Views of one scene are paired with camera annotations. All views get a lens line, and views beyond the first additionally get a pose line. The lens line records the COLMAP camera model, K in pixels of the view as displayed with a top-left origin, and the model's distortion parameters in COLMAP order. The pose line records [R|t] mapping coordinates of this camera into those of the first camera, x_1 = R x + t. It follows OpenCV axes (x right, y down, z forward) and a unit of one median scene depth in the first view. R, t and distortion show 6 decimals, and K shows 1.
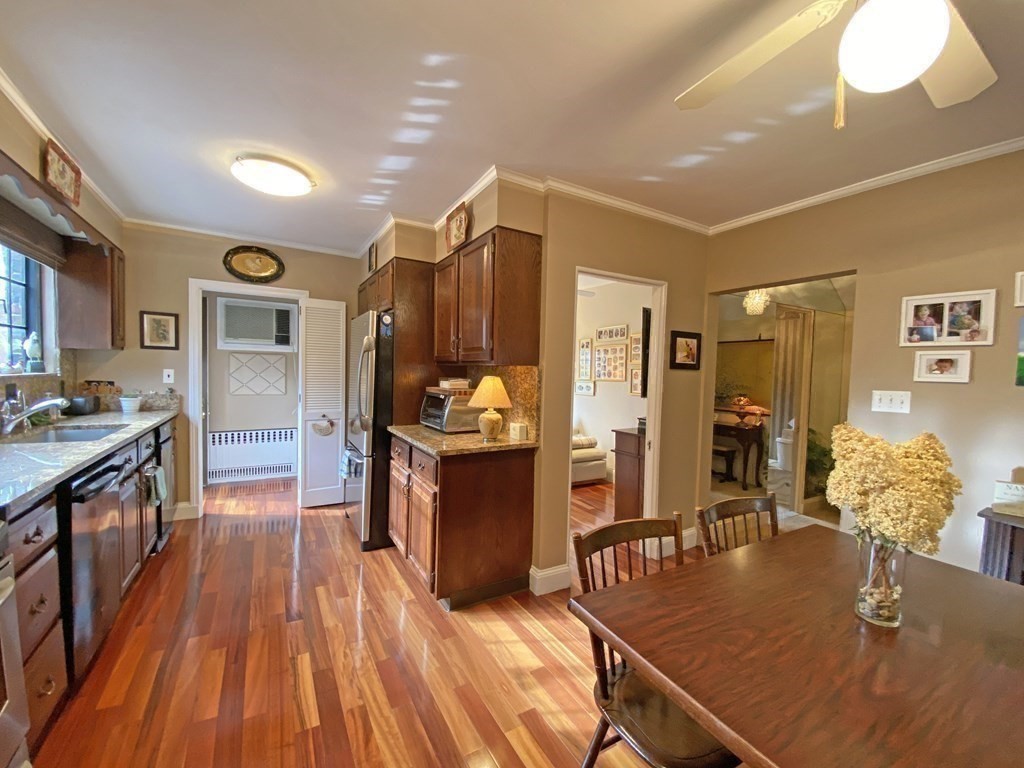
lens RADIAL K [[411.0, 0, 519.7], [0, 411.0, 397.0], [0, 0, 1]] dist [-0.013137, -0.008173]
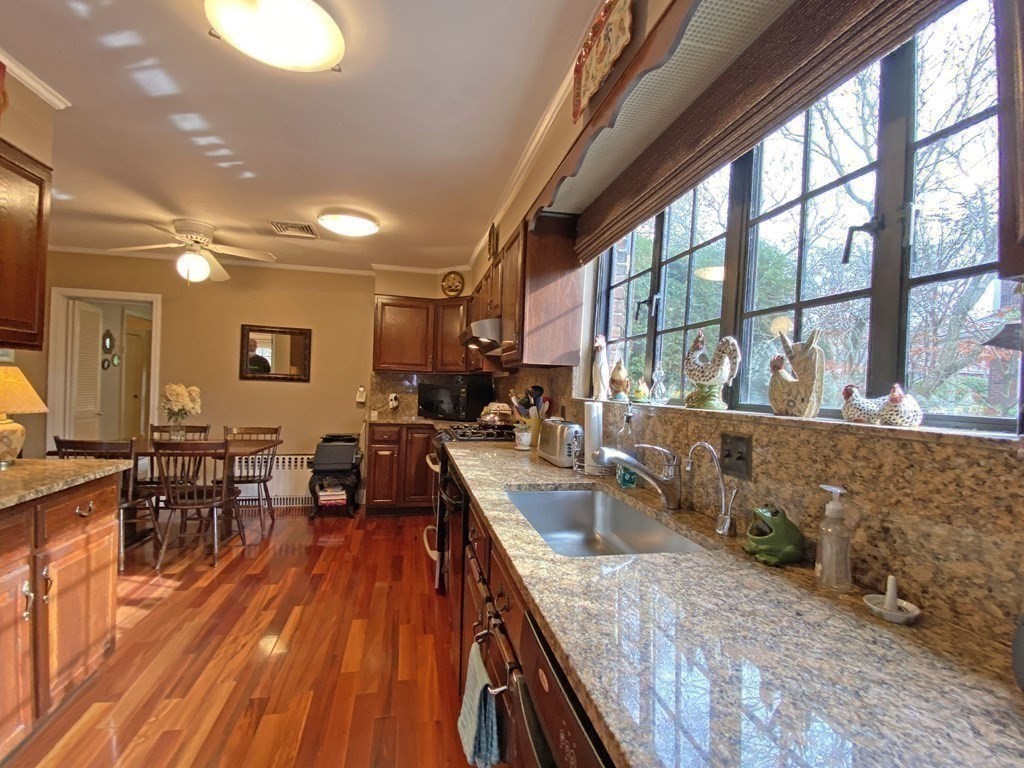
lens RADIAL K [[453.4, 0, 514.6], [0, 453.4, 389.5], [0, 0, 1]] dist [-0.002960, -0.000306]
pose [[-0.946351, -0.072470, 0.314909, -0.791952], [-0.051421, 0.995883, 0.074656, -0.077500], [-0.319023, 0.054458, -0.946181, 1.040768]]
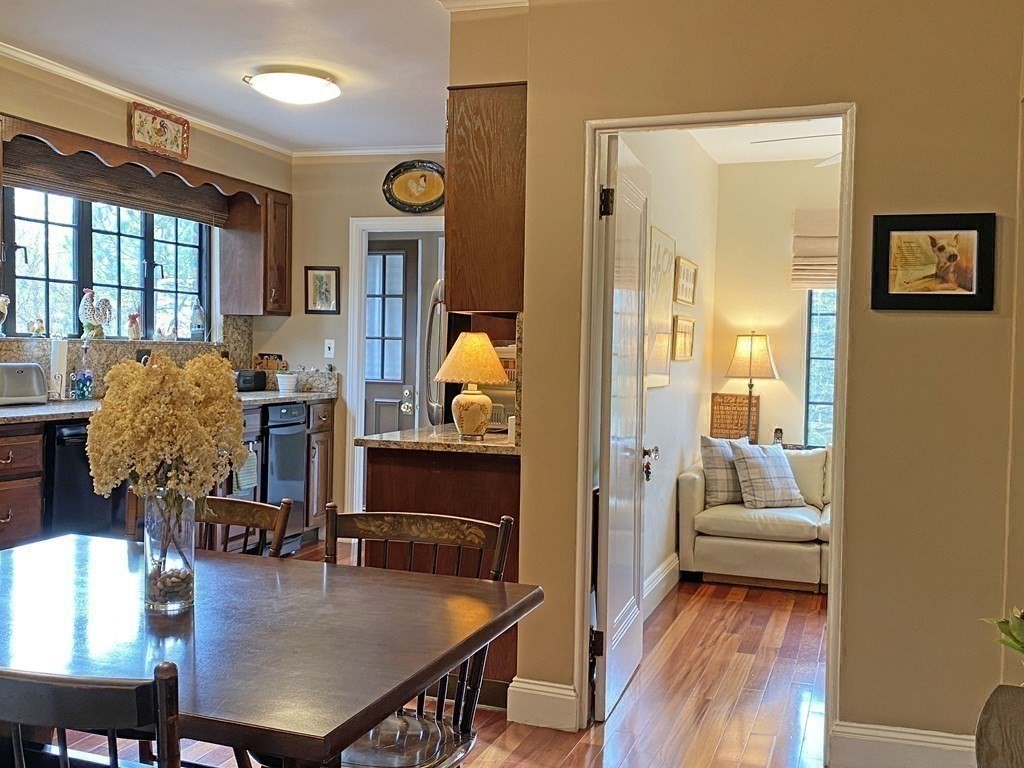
lens RADIAL K [[982.6, 0, 516.0], [0, 982.6, 384.8], [0, 0, 1]] dist [0.054155, 0.000000]
pose [[0.637224, 0.015651, -0.770520, 0.849943], [-0.053647, 0.998269, -0.024090, 0.045406], [0.768809, 0.056687, 0.636961, 0.097438]]
